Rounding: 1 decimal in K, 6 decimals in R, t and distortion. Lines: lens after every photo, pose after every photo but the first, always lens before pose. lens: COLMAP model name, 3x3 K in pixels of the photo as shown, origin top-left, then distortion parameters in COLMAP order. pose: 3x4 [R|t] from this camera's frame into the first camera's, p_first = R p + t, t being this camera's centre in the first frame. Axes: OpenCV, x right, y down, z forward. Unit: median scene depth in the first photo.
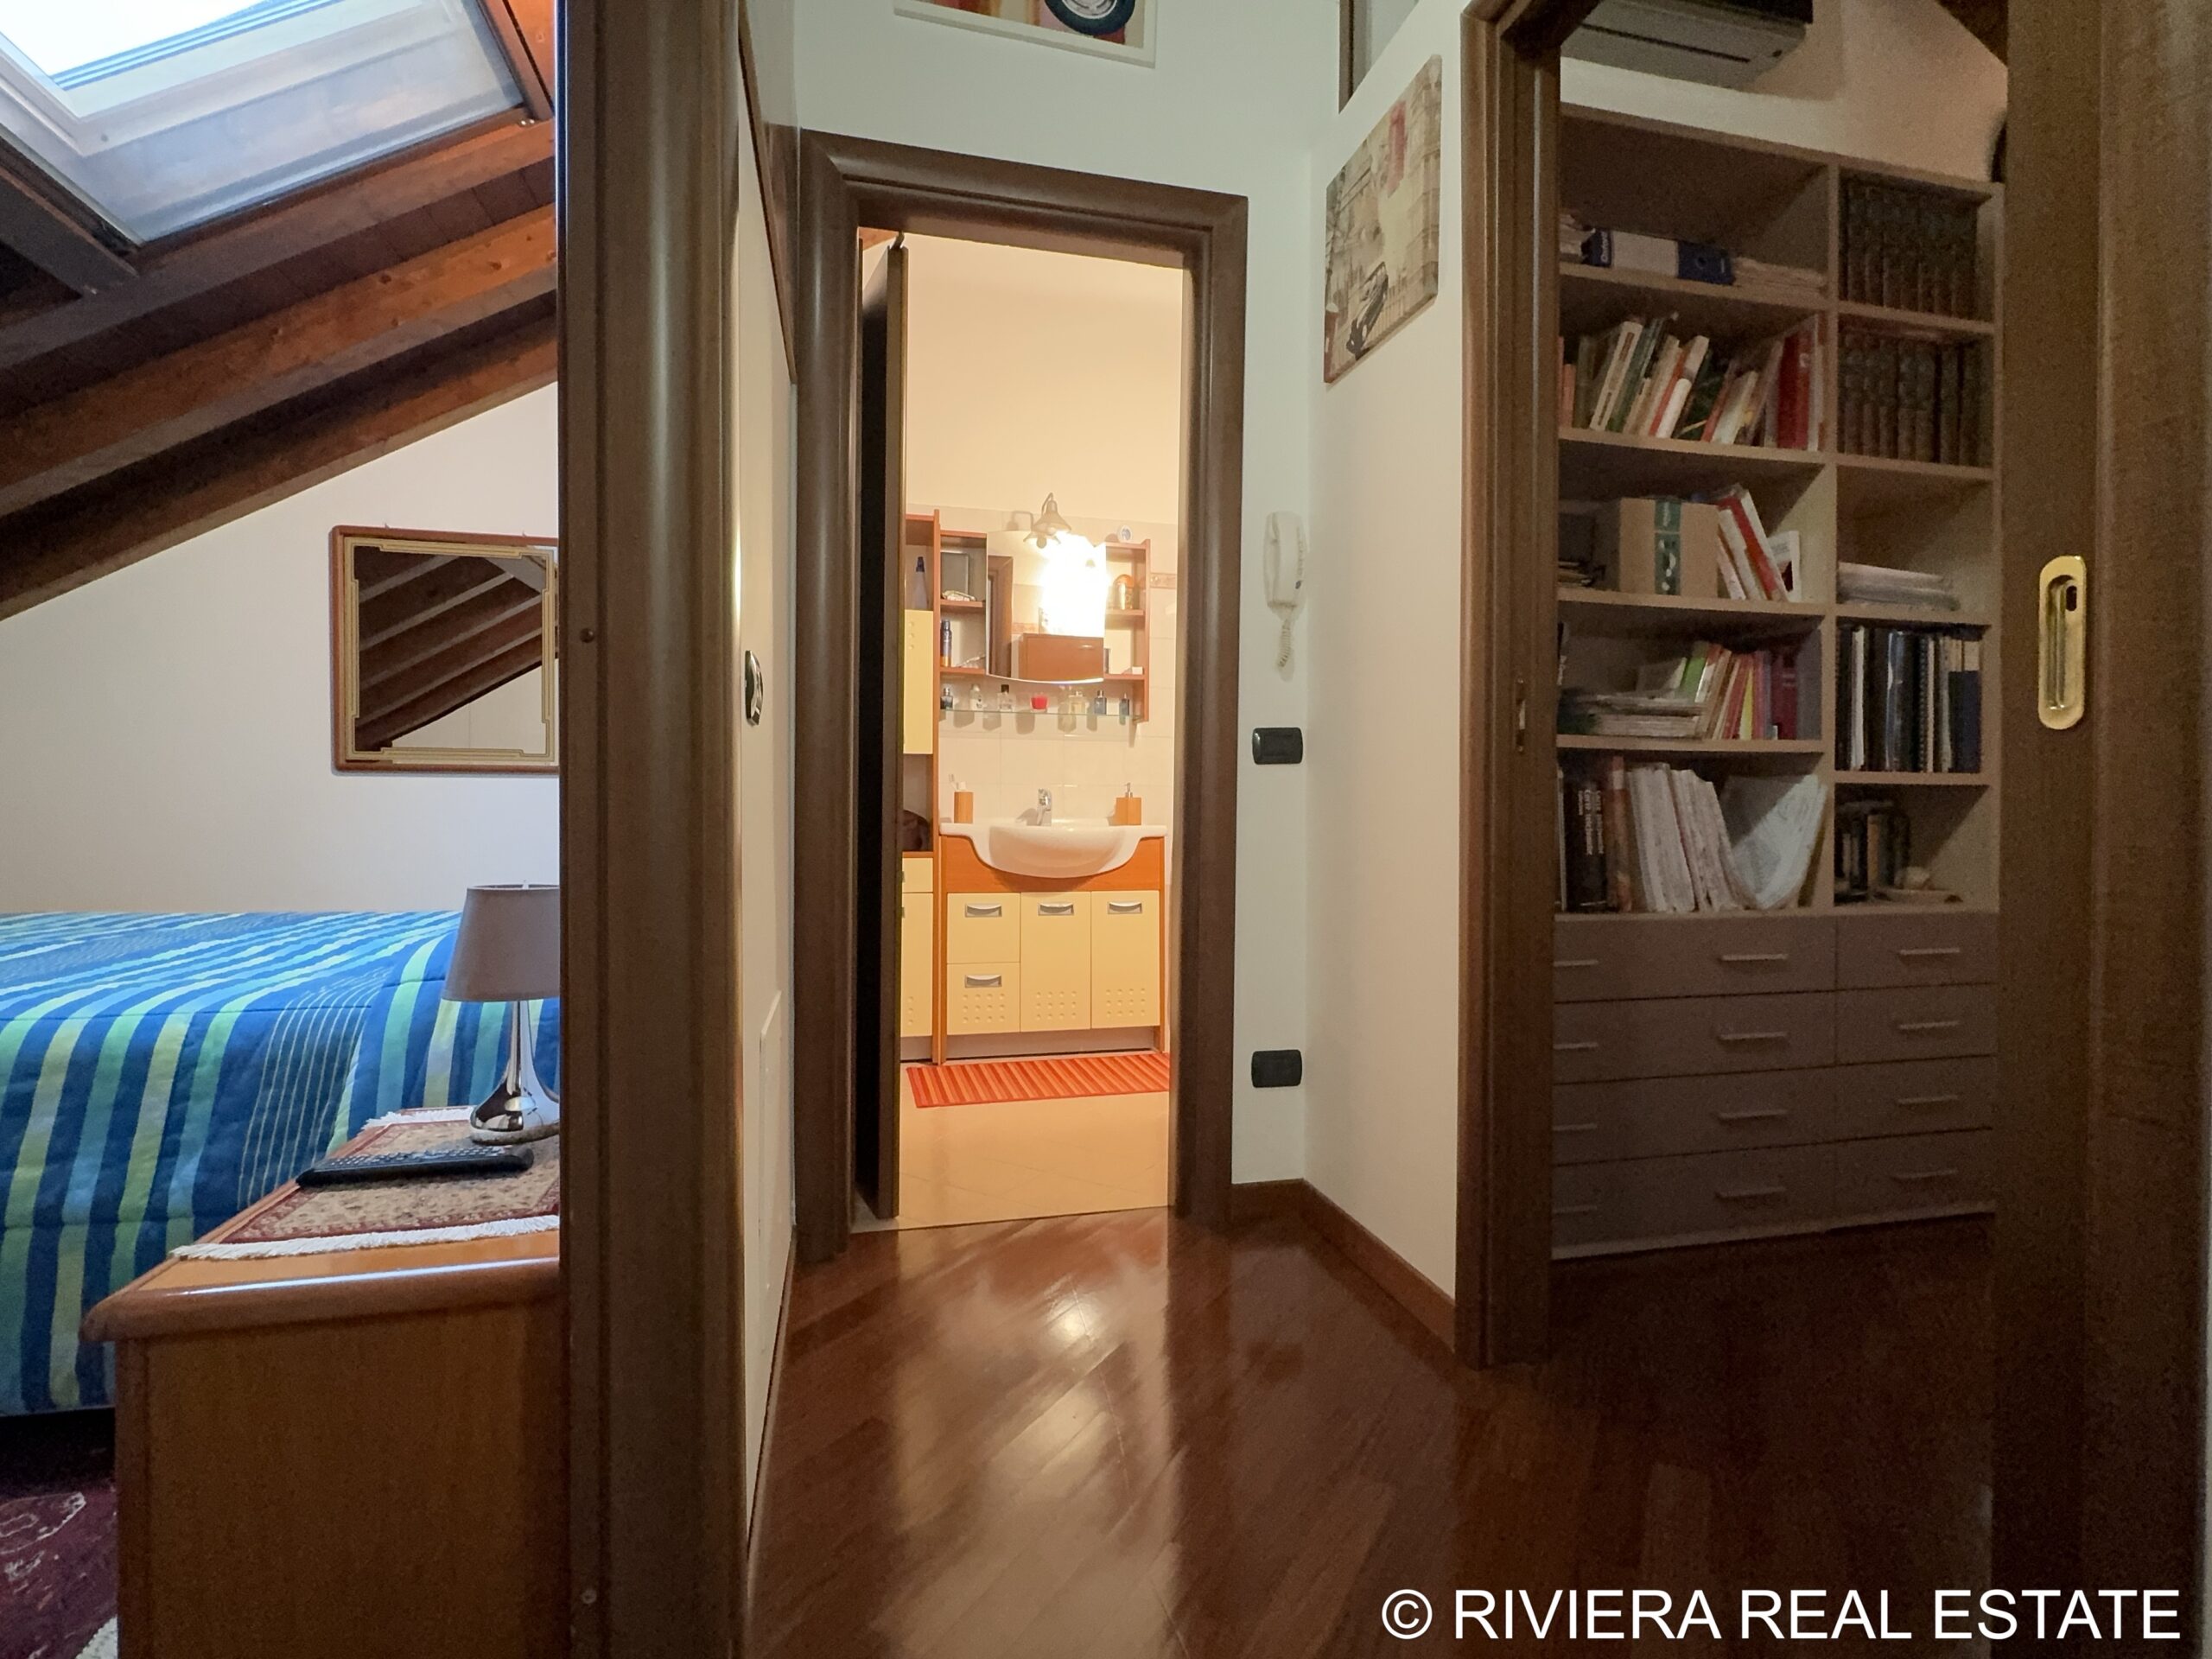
lens RADIAL K [[1036.6, 0, 1117.5], [0, 1036.6, 833.9], [0, 0, 1]] dist [-0.002908, 0.000515]
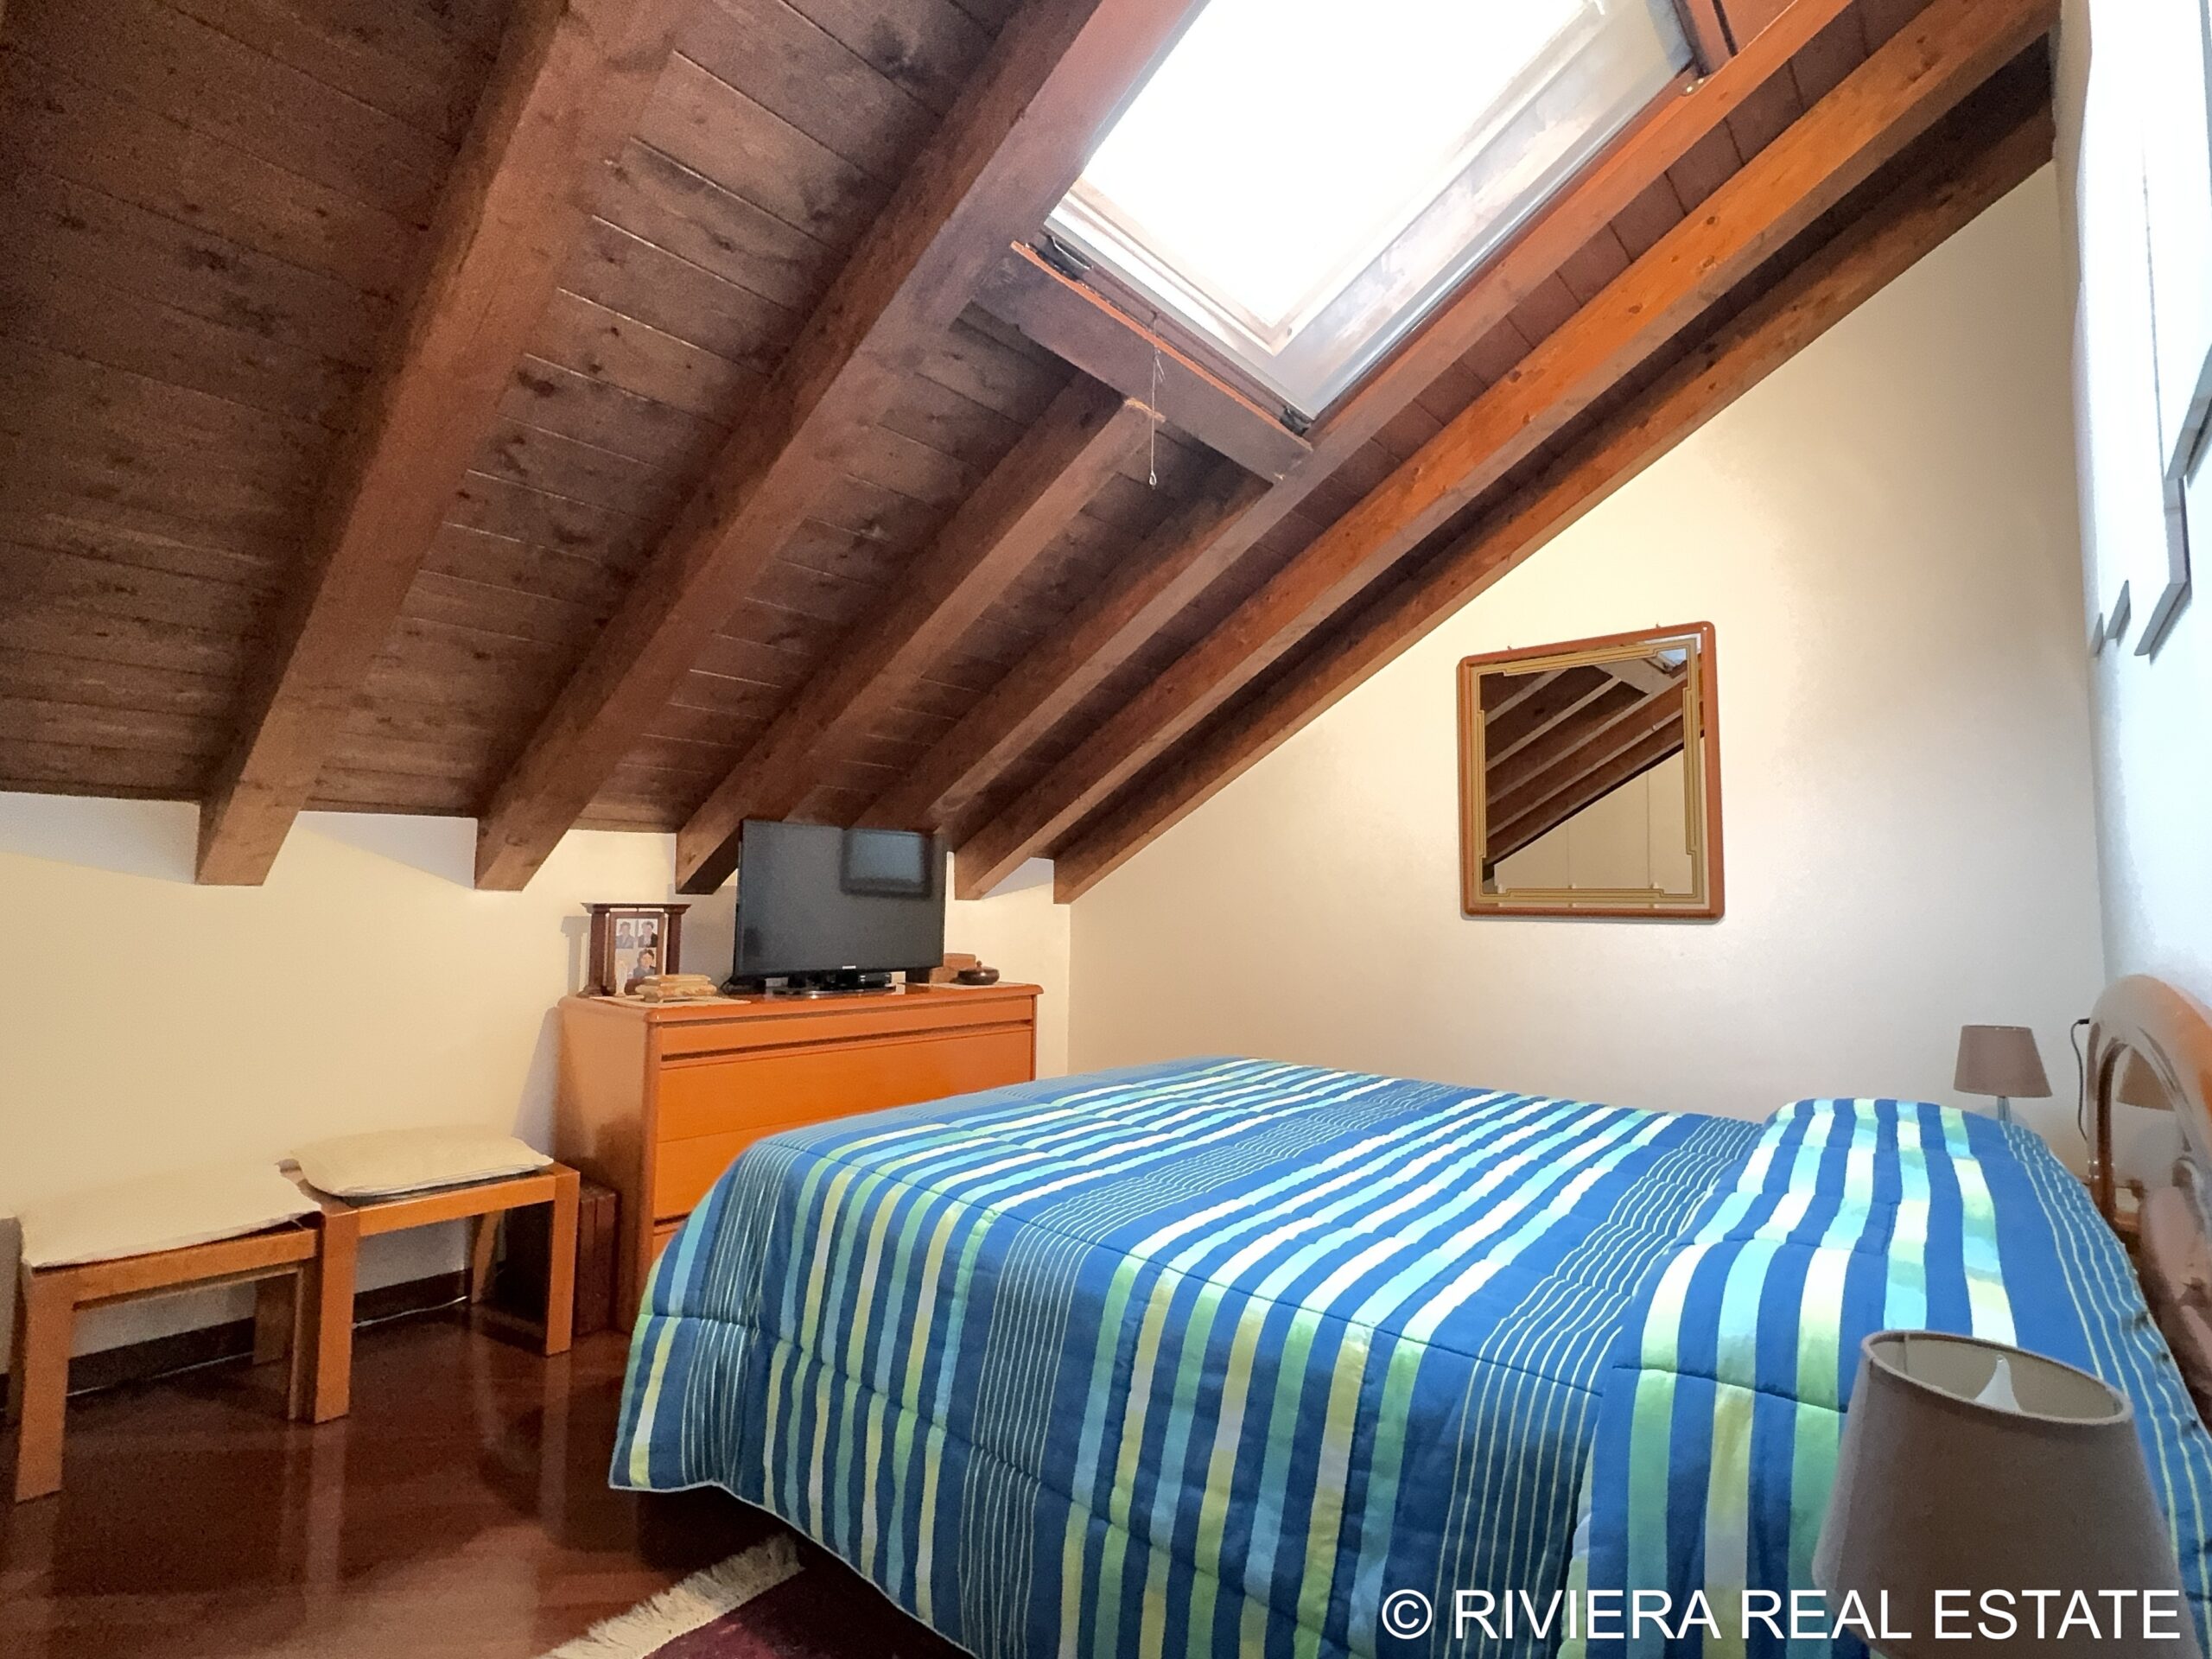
lens RADIAL K [[1036.6, 0, 1110.7], [0, 1036.6, 837.8], [0, 0, 1]] dist [-0.002908, 0.000515]
pose [[0.589205, -0.048340, -0.806537, -0.329009], [-0.019045, 0.997100, -0.073674, -0.099235], [0.807759, 0.058770, 0.586575, 0.332412]]
